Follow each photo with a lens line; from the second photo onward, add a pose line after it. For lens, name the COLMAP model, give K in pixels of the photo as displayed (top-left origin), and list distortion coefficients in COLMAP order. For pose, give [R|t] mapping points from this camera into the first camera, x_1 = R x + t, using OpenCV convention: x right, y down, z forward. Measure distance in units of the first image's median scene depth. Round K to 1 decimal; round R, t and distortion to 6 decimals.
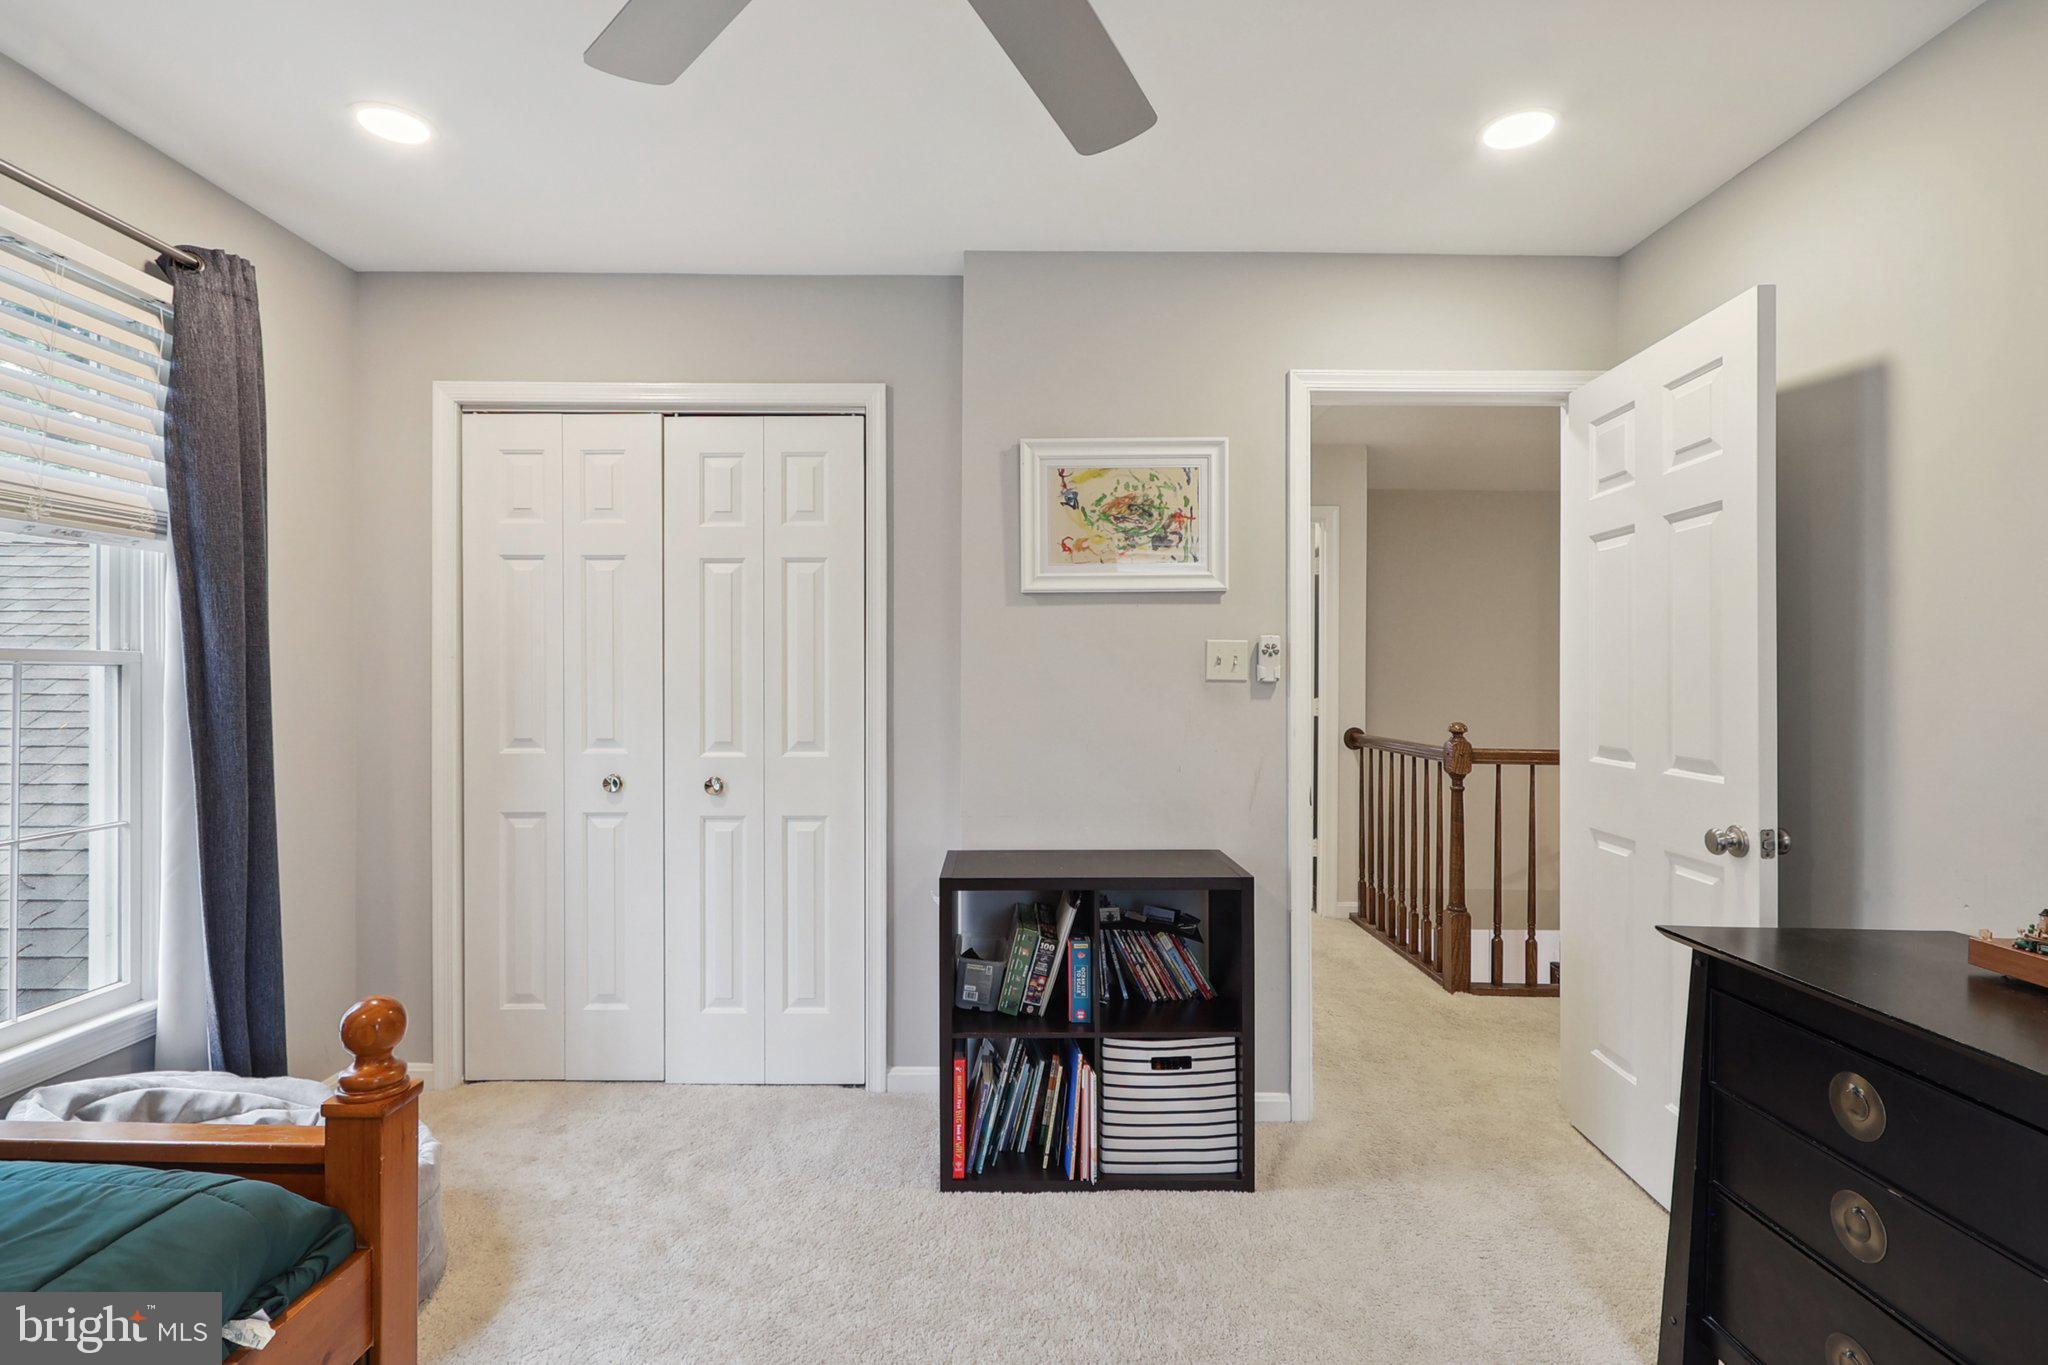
lens RADIAL K [[963.3, 0, 1012.7], [0, 963.3, 675.4], [0, 0, 1]] dist [0.002471, -0.000071]
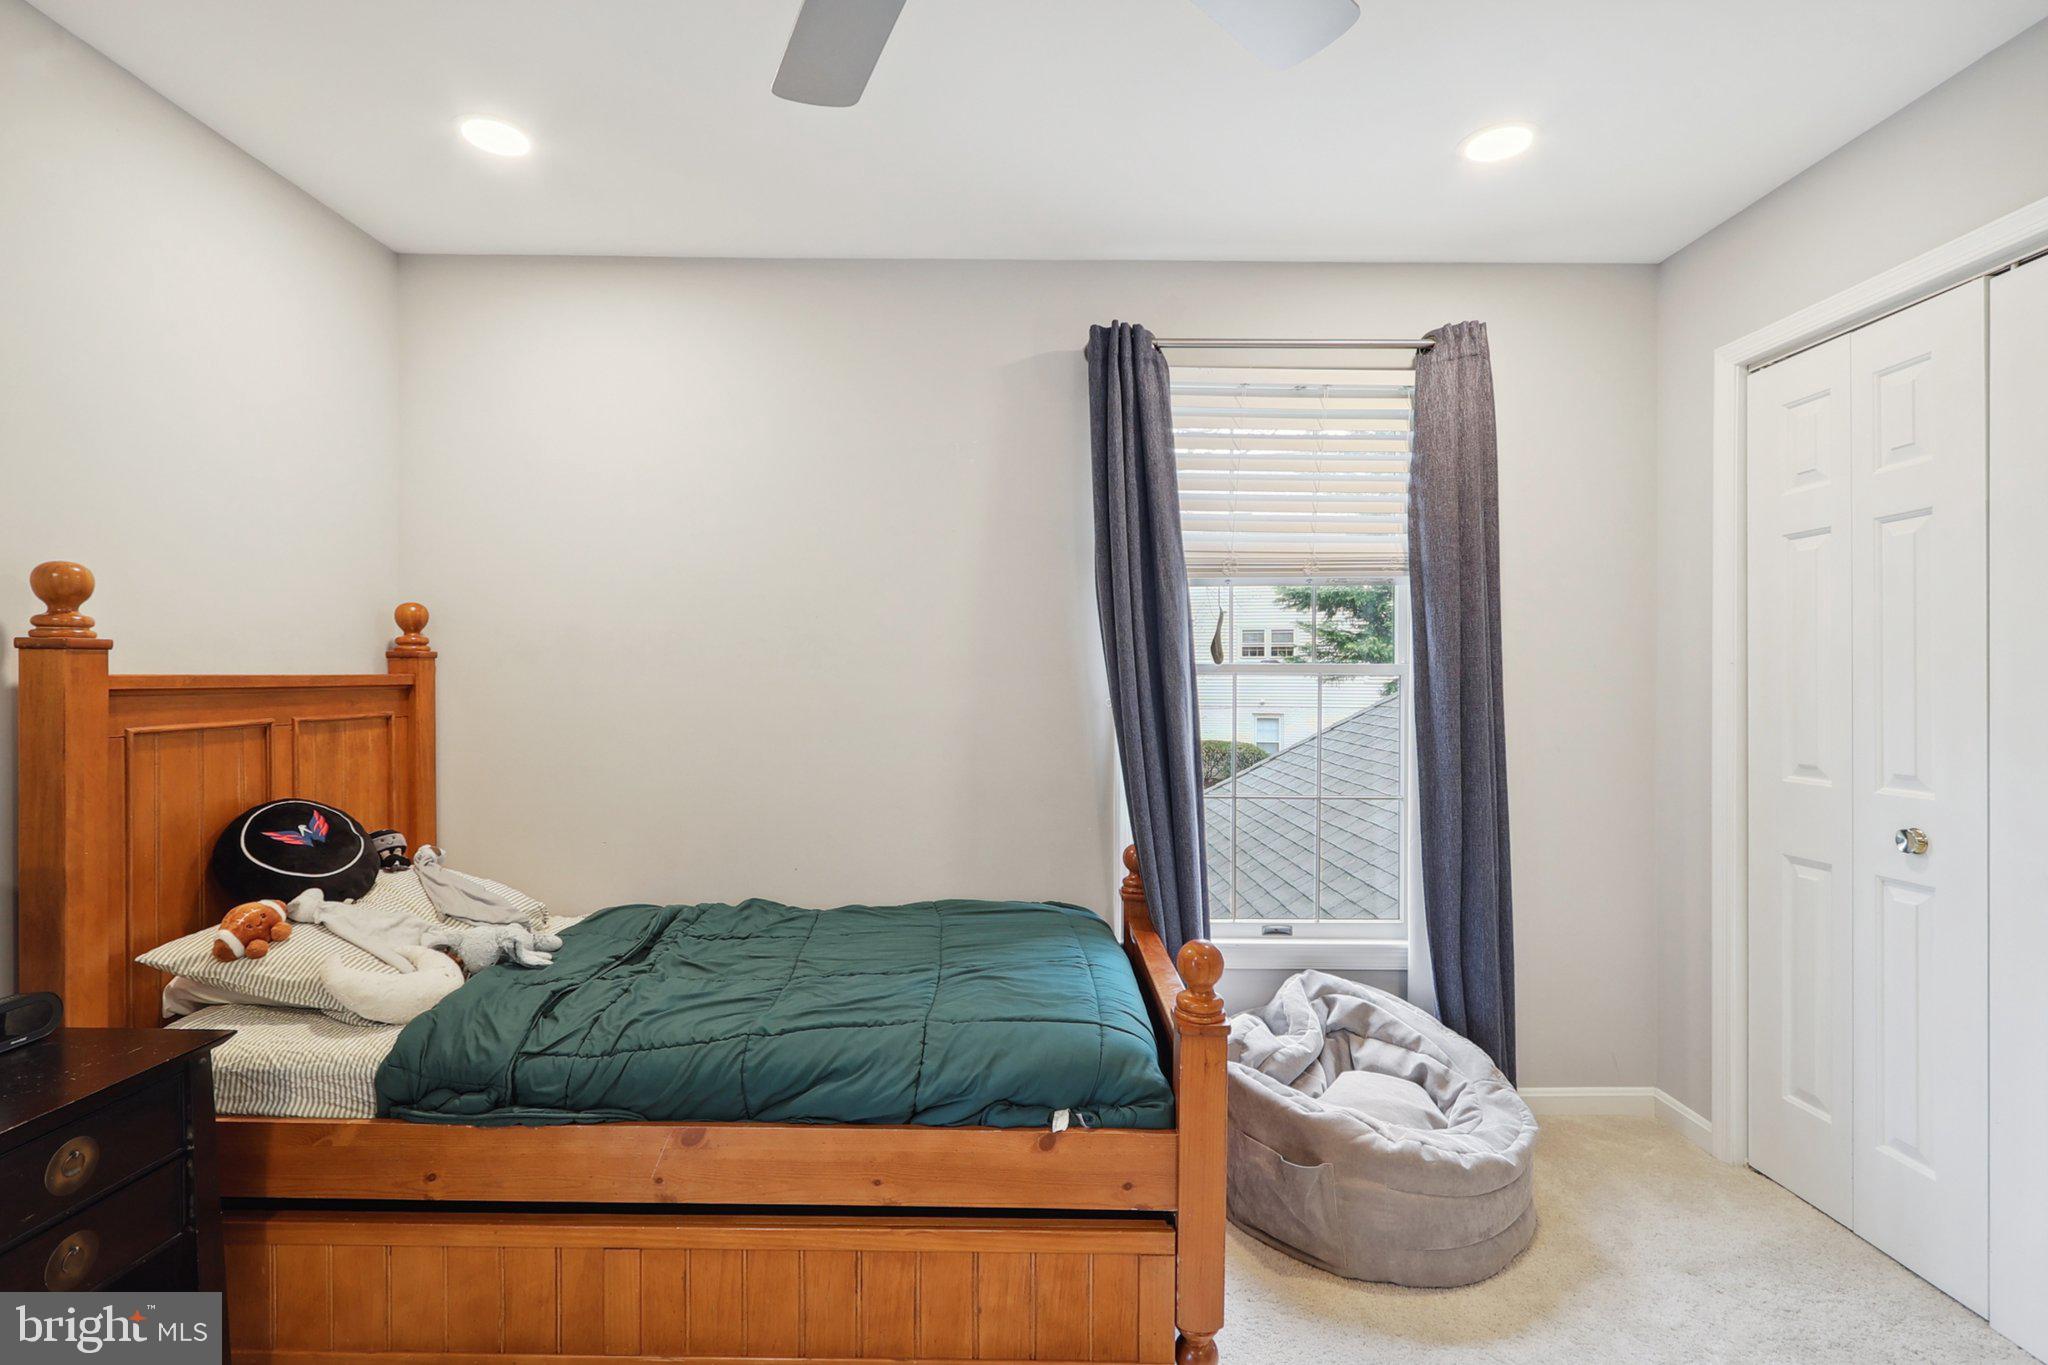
lens RADIAL K [[963.3, 0, 1012.7], [0, 963.3, 675.4], [0, 0, 1]] dist [0.002471, -0.000071]
pose [[-0.001338, -0.006150, -0.999980, 0.363550], [-0.002631, 0.999978, -0.006146, -0.000806], [0.999996, 0.002623, -0.001354, 0.469581]]
